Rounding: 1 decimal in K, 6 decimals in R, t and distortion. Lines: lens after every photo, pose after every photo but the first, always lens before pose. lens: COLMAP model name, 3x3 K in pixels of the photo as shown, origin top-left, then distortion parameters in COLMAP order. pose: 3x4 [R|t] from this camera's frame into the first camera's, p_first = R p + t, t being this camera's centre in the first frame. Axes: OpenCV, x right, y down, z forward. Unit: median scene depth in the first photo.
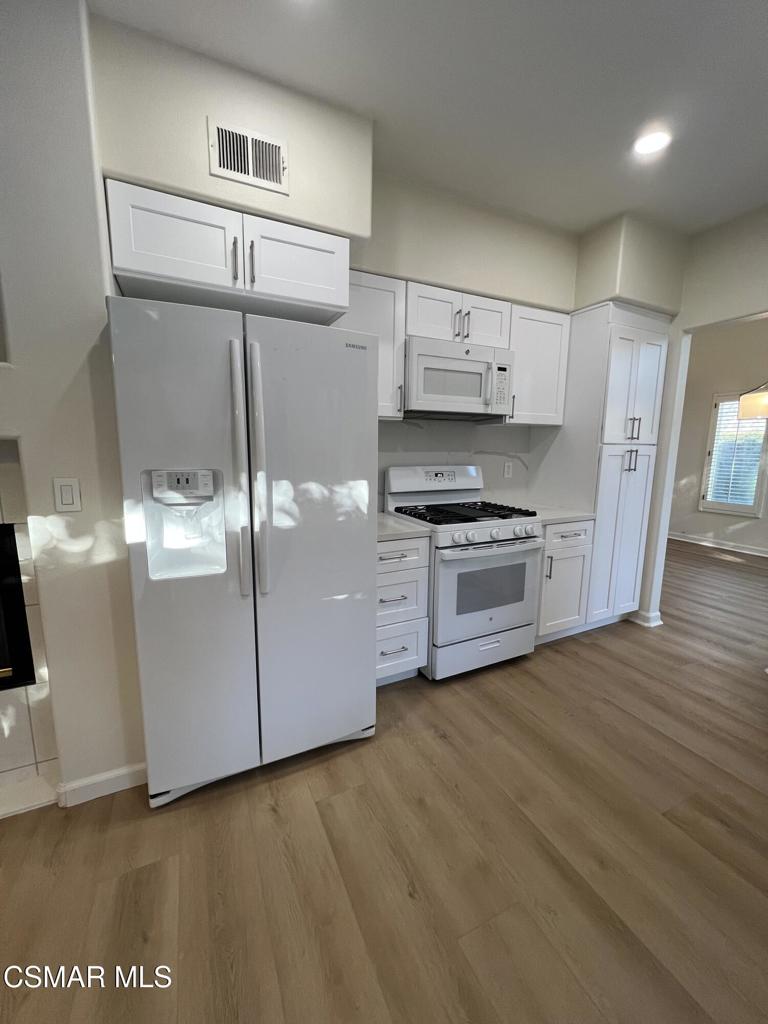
lens RADIAL K [[410.7, 0, 384.0], [0, 410.7, 512.0], [0, 0, 1]] dist [-0.004954, 0.000163]
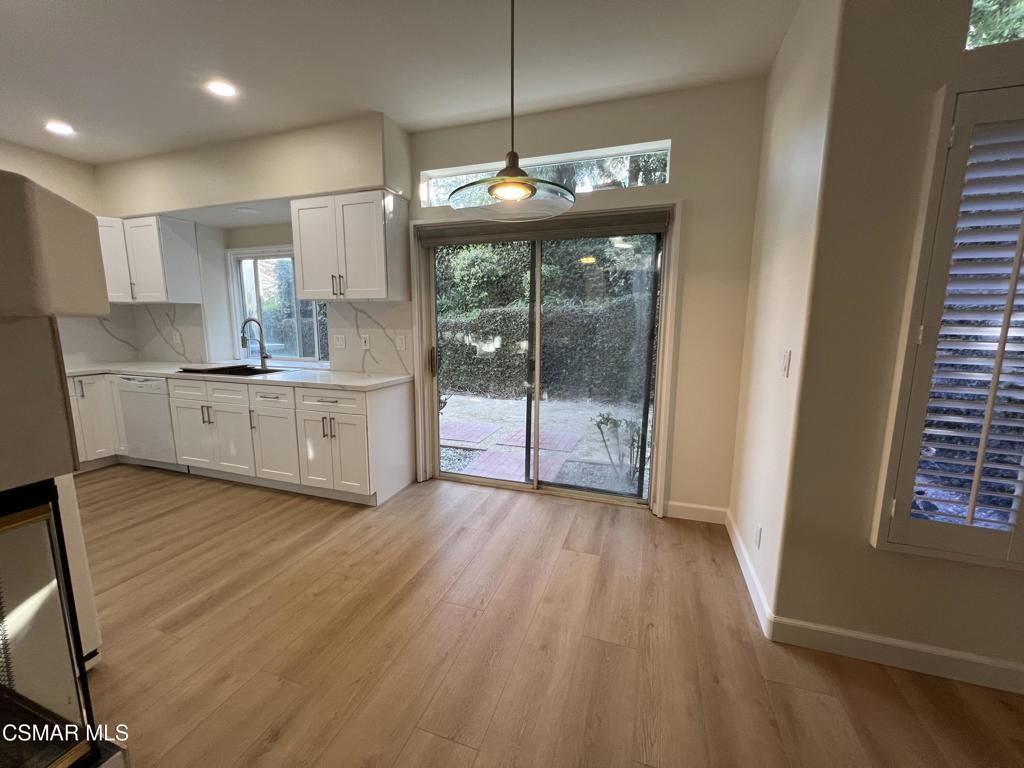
lens RADIAL K [[410.7, 0, 512.0], [0, 410.7, 384.0], [0, 0, 1]] dist [-0.004954, 0.000163]
pose [[-0.723270, -0.115038, 0.680916, -2.017043], [0.093383, 0.960677, 0.261494, -0.161136], [-0.684222, 0.252717, -0.684087, 0.821084]]
